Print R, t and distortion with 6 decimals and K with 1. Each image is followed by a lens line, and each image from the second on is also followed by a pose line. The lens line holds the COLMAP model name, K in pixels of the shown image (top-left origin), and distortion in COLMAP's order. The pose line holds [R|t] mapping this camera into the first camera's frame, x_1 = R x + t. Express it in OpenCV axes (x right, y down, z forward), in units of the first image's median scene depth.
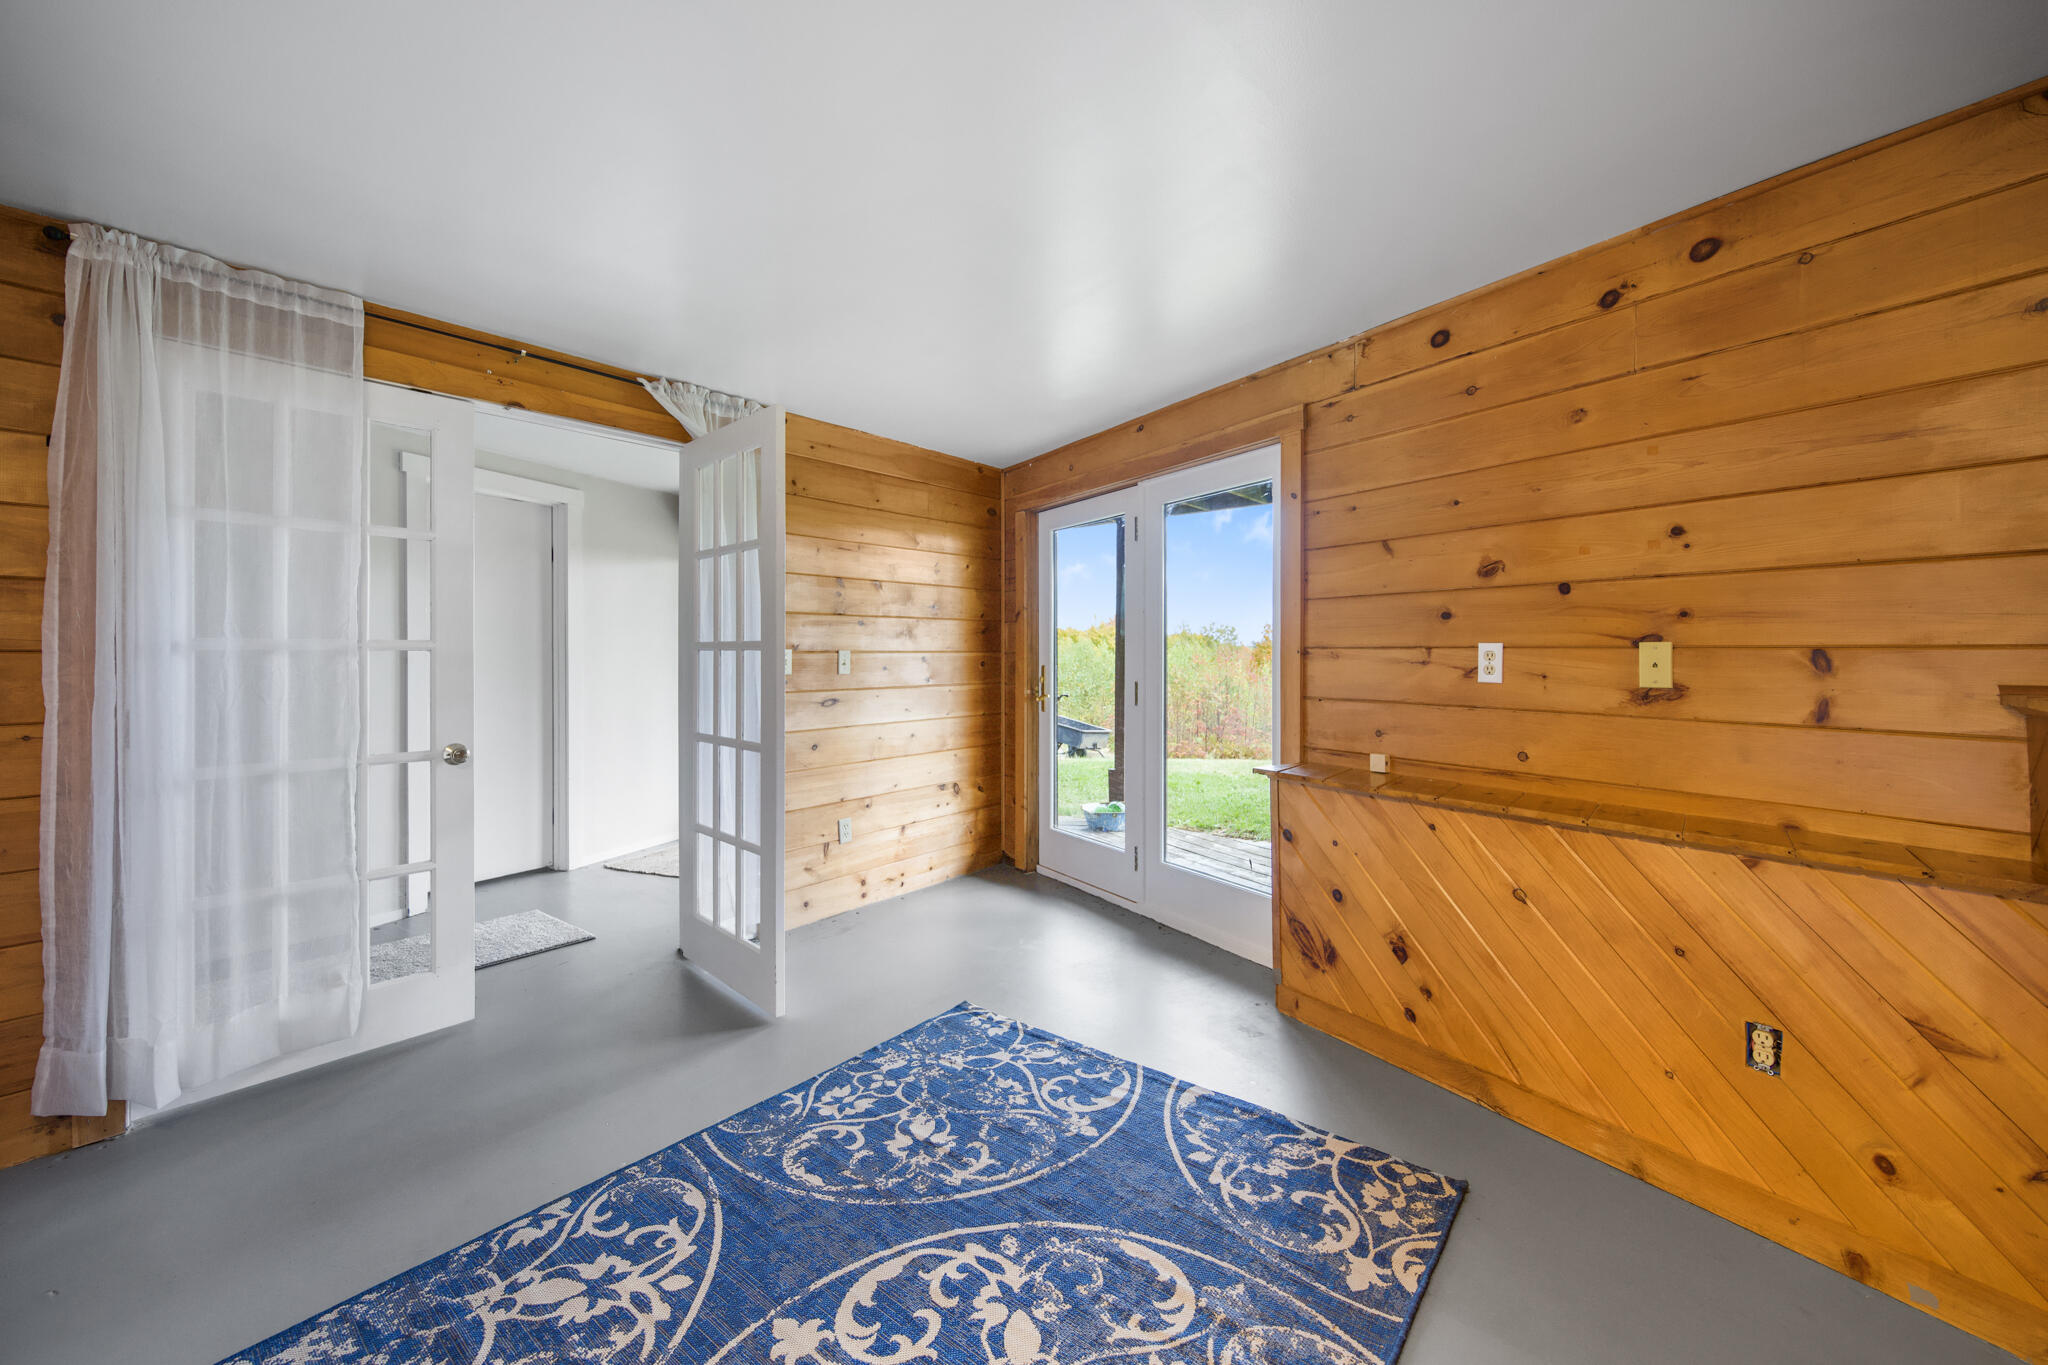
lens RADIAL K [[820.8, 0, 1022.2], [0, 820.8, 653.1], [0, 0, 1]] dist [-0.001223, -0.000107]
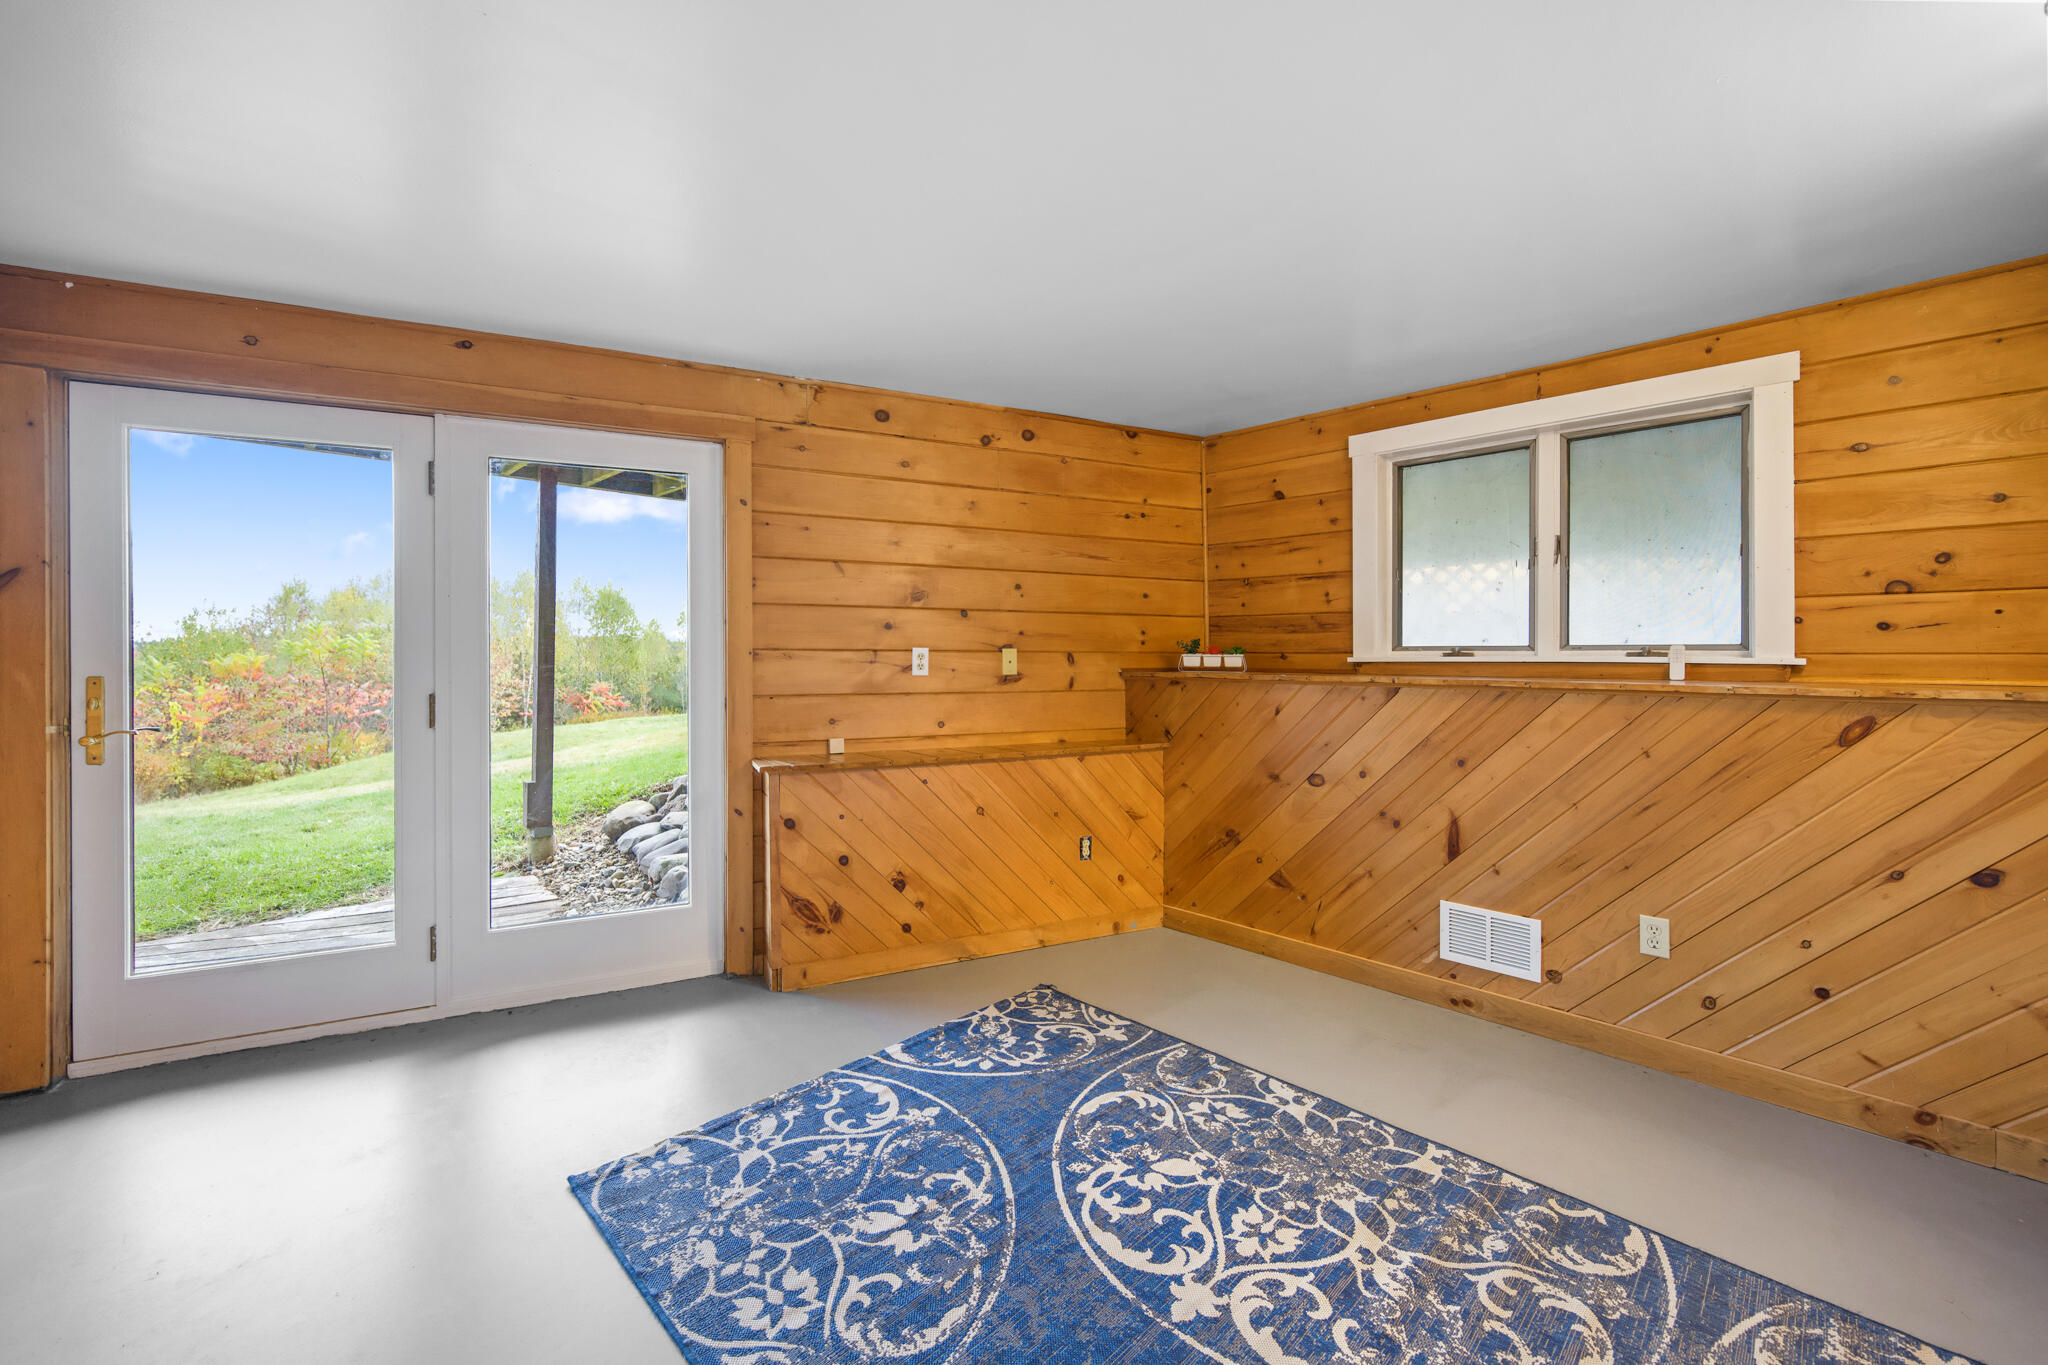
lens RADIAL K [[820.8, 0, 1022.2], [0, 820.8, 653.1], [0, 0, 1]] dist [-0.001223, -0.000107]
pose [[0.104242, 0.003557, 0.994546, -0.968569], [-0.001818, 0.999993, -0.003386, 0.002130], [-0.994550, -0.001455, 0.104247, 0.793903]]
